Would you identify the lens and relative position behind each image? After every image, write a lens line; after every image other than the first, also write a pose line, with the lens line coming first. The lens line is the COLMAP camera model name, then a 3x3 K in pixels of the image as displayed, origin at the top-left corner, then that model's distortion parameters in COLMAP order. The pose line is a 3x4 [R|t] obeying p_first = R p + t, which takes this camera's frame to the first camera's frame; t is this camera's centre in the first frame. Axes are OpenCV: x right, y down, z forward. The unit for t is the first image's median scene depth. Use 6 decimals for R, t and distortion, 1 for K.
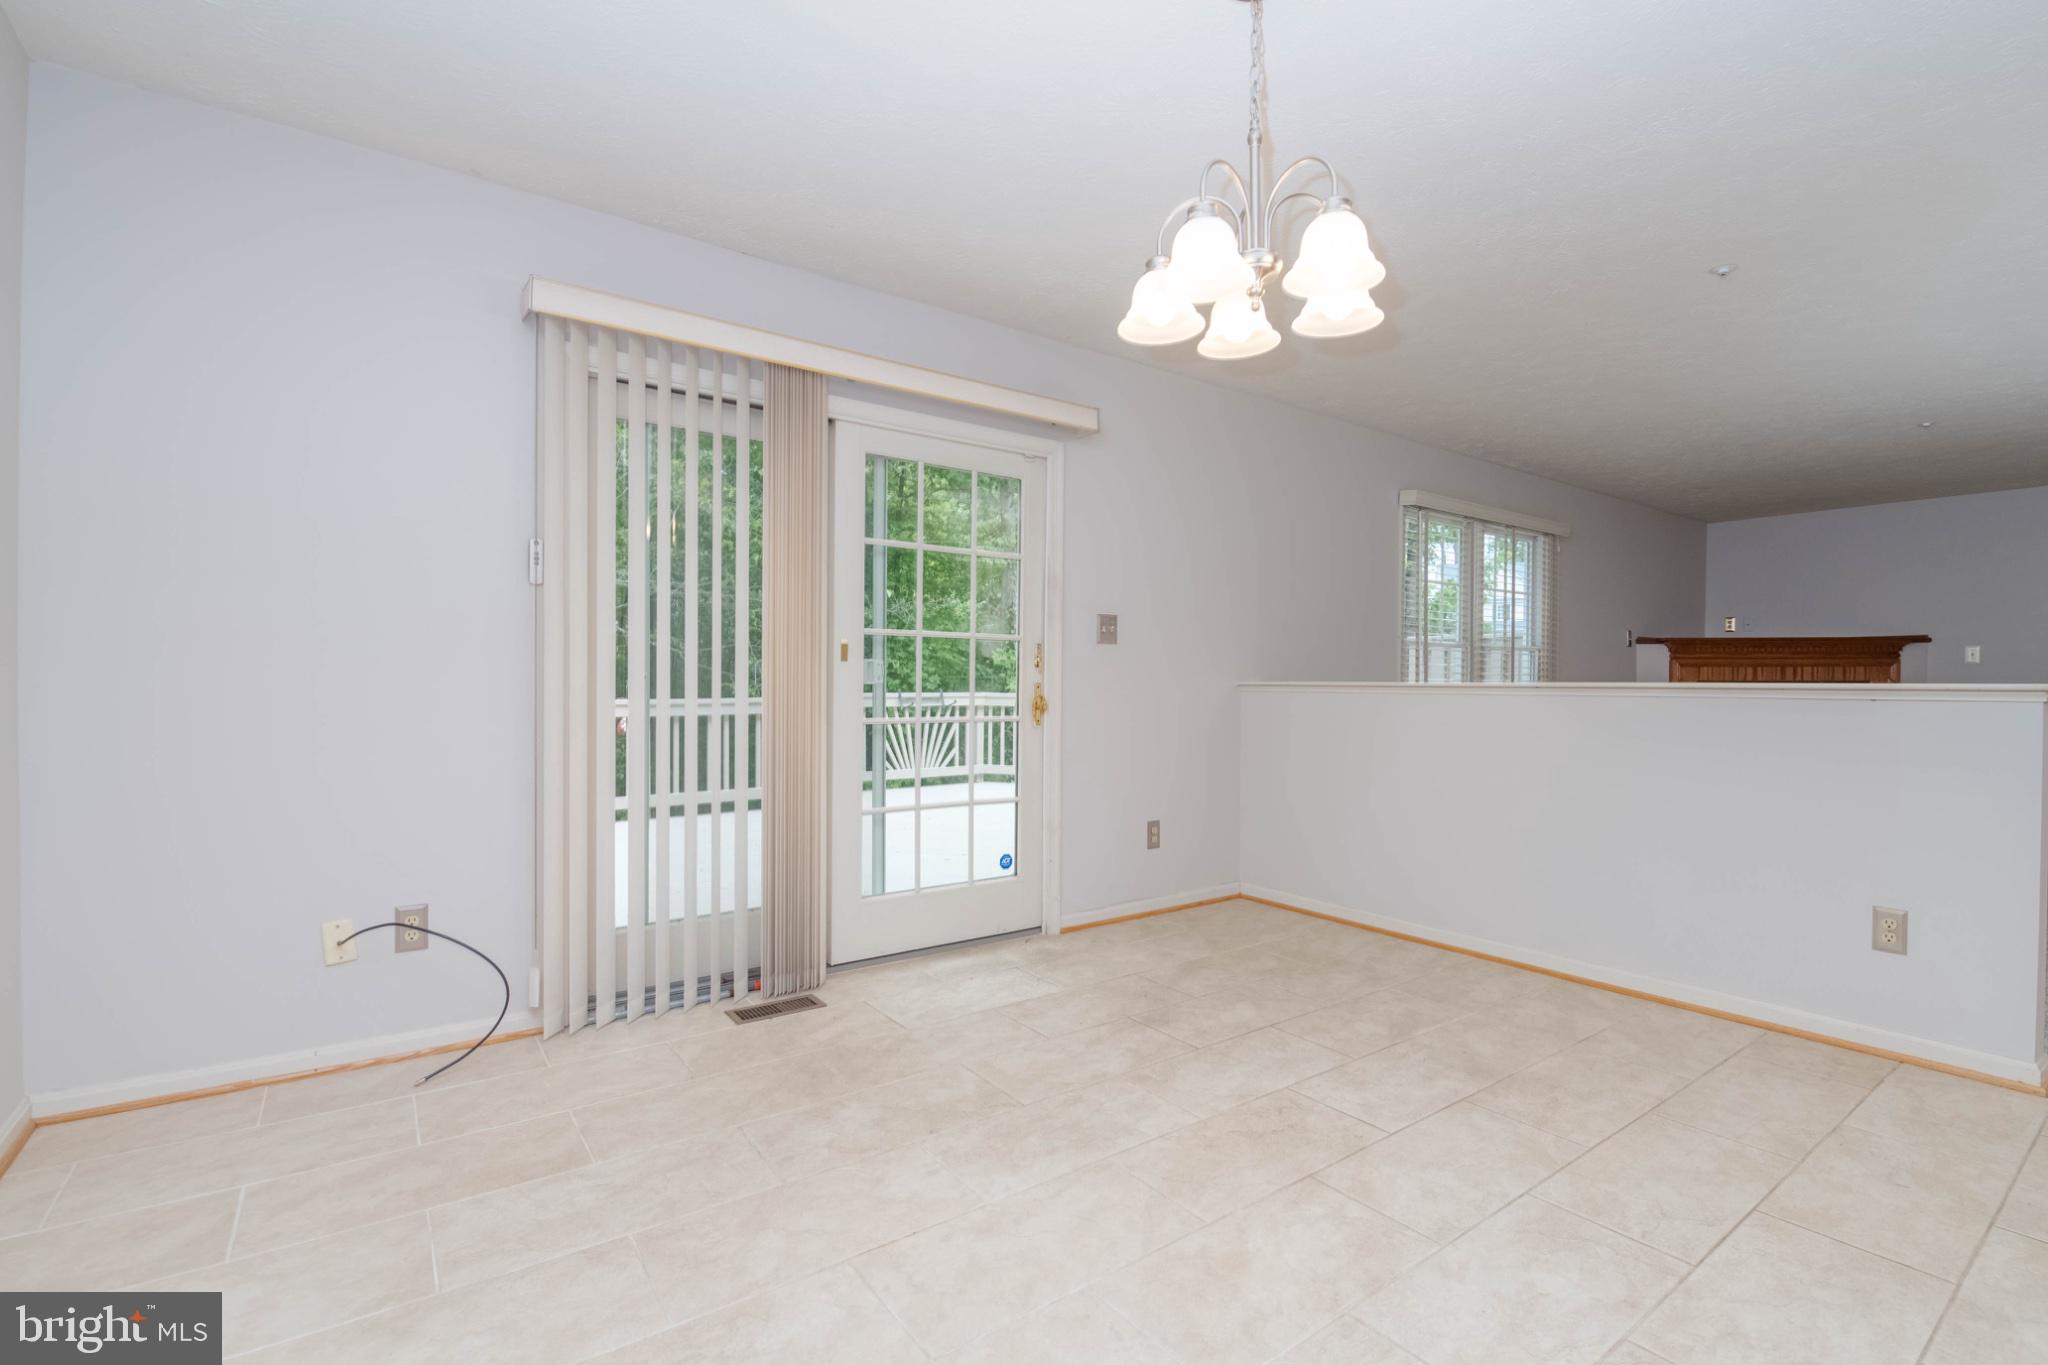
lens RADIAL K [[927.1, 0, 1024.0], [0, 927.1, 682.5], [0, 0, 1]] dist [-0.001768, -0.000924]
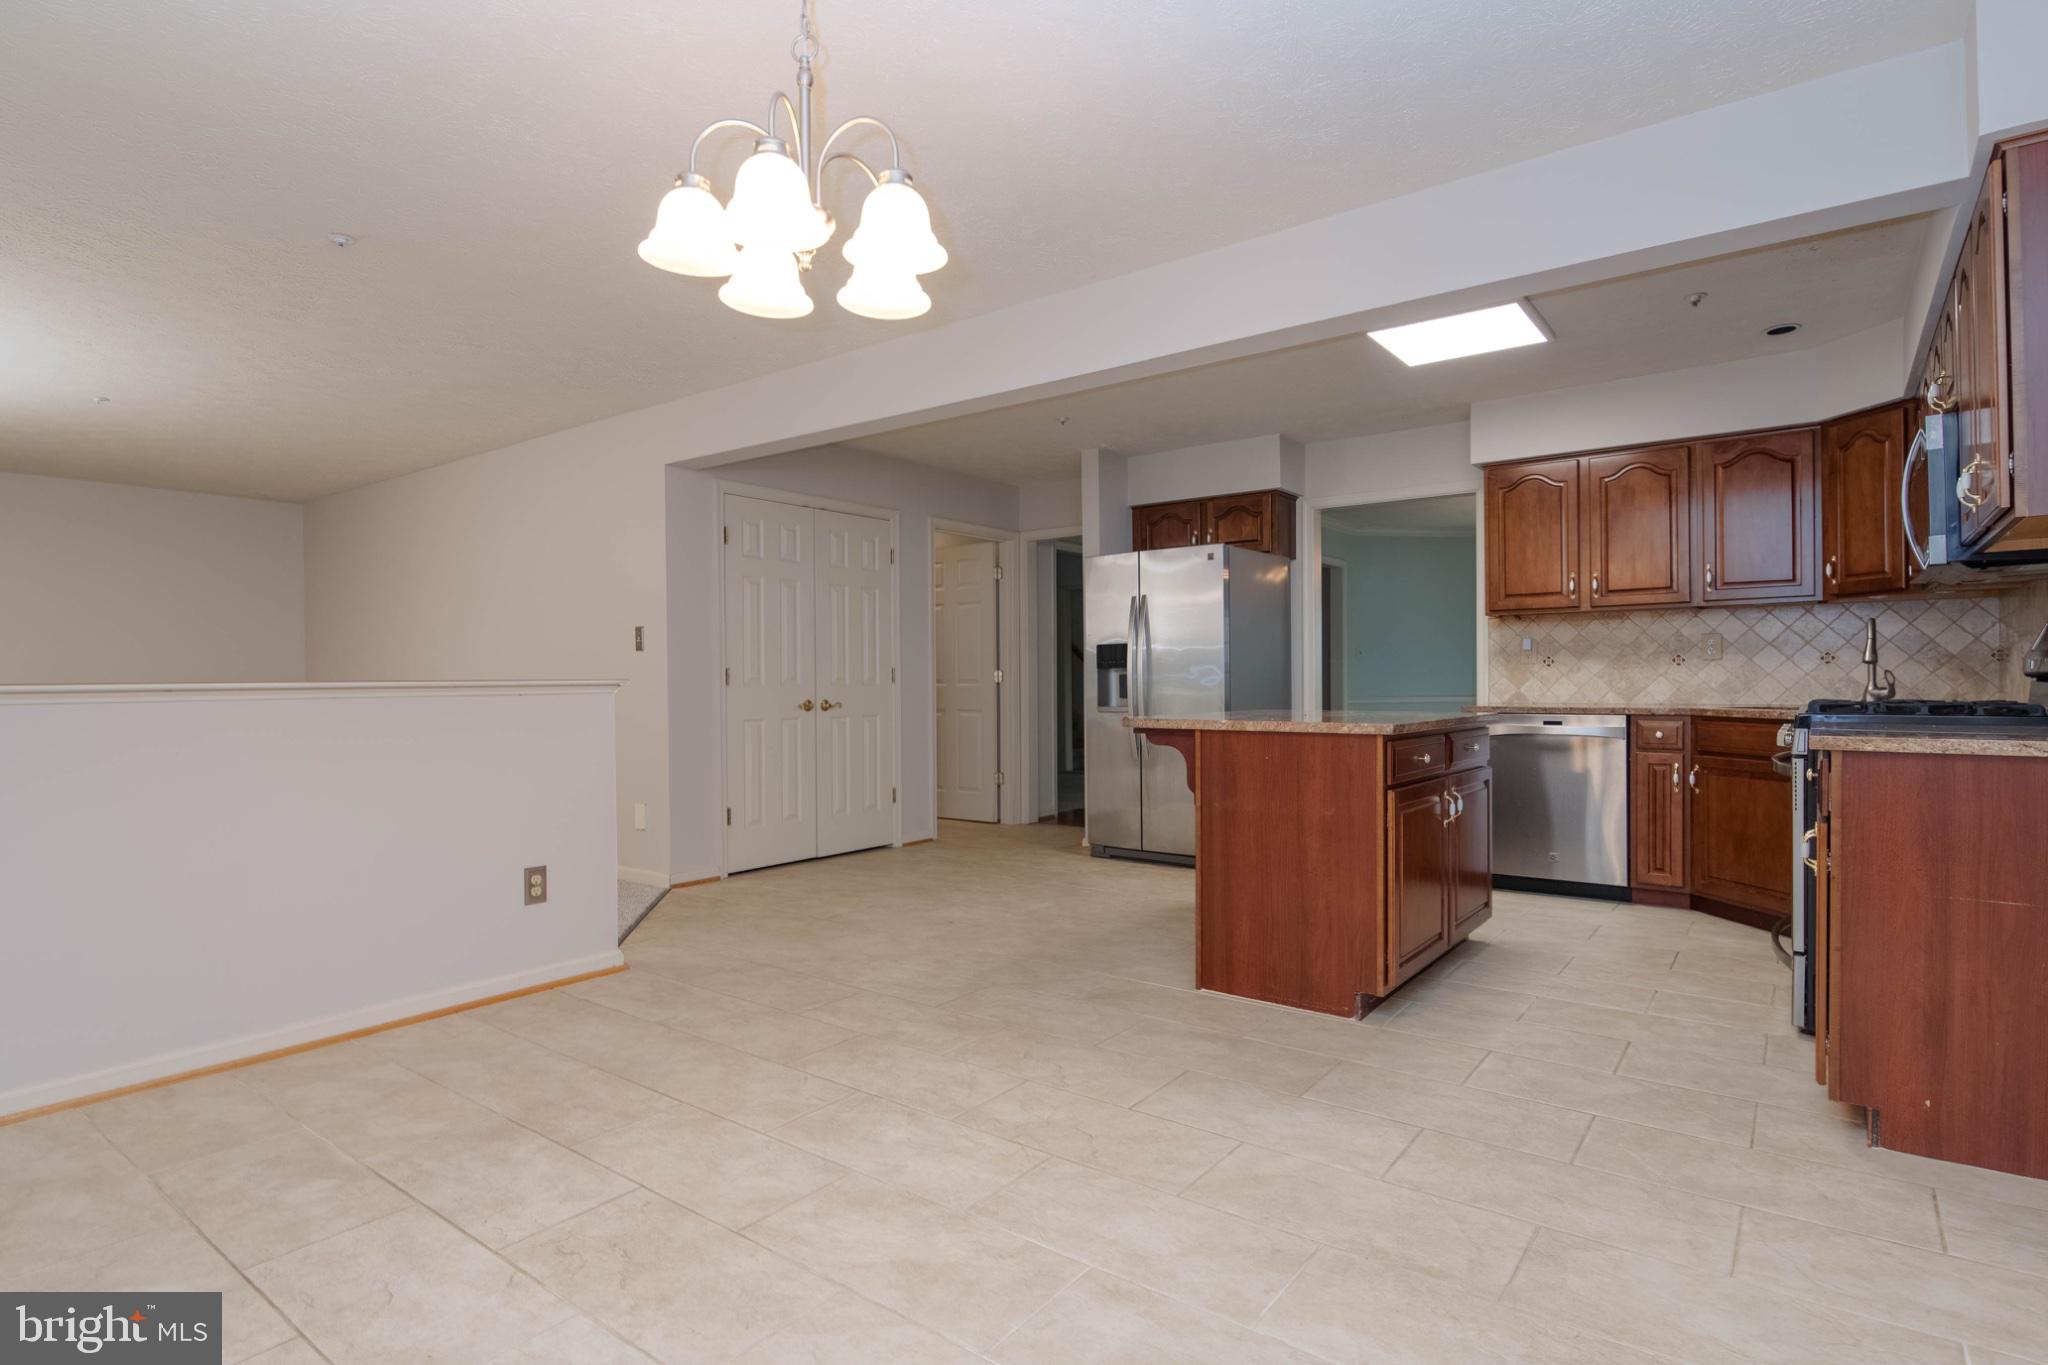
lens RADIAL K [[1028.8, 0, 1020.2], [0, 1028.8, 677.8], [0, 0, 1]] dist [0.001323, 0.000429]
pose [[-0.282607, -0.001743, 0.959234, -0.613106], [0.006732, 0.999970, 0.003800, -0.013521], [-0.959212, 0.007531, -0.282586, 0.833765]]
